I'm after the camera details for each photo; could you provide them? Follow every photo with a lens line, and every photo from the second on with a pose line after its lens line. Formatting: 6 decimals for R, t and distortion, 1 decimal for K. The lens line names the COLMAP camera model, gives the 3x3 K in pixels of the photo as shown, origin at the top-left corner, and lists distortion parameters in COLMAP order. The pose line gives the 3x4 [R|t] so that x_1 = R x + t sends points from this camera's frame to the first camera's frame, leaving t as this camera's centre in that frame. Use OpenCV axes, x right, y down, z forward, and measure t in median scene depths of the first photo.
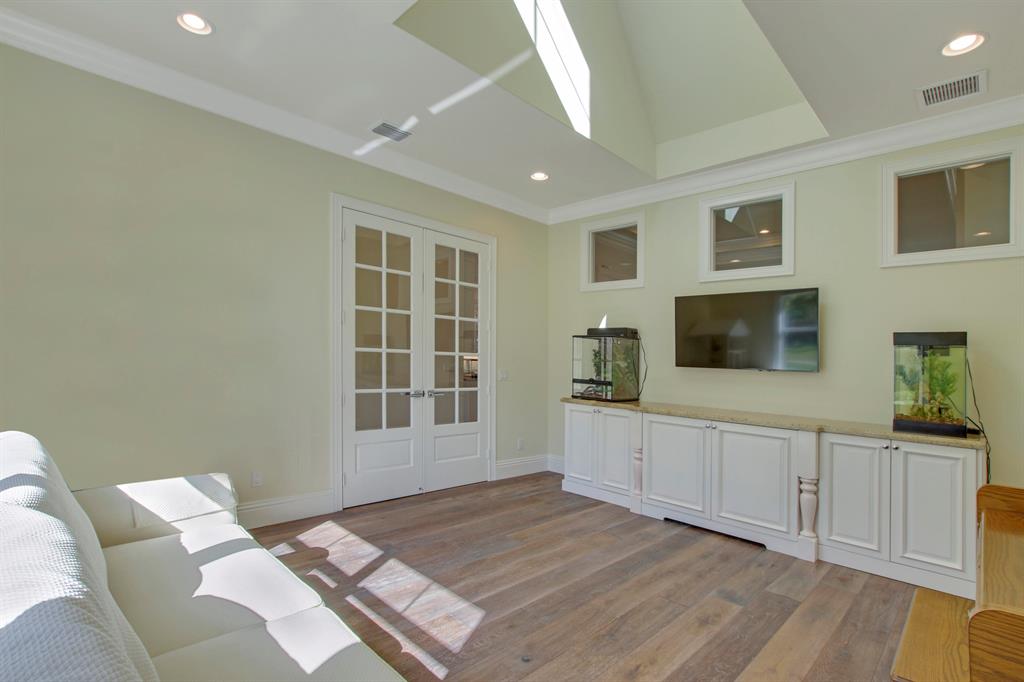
lens RADIAL K [[485.6, 0, 513.7], [0, 485.6, 353.3], [0, 0, 1]] dist [-0.015474, 0.000745]
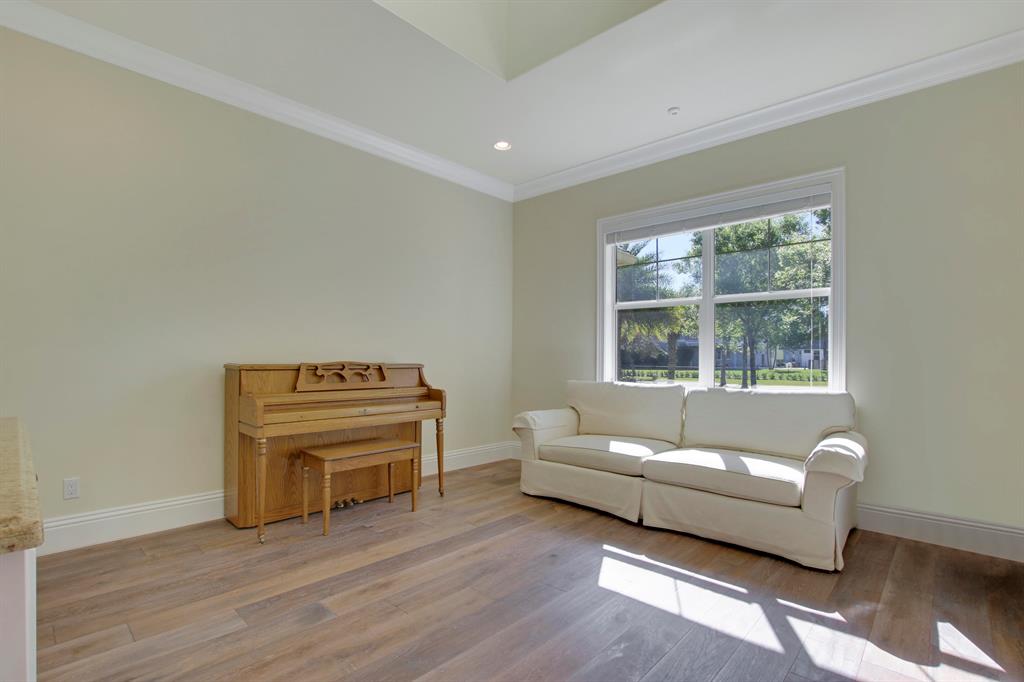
lens RADIAL K [[485.6, 0, 513.7], [0, 485.6, 353.3], [0, 0, 1]] dist [-0.015474, 0.000745]
pose [[-0.998432, -0.050902, -0.023308, 0.159139], [-0.050209, 0.998305, -0.029422, 0.077481], [0.024766, -0.028206, -0.999295, 1.868810]]
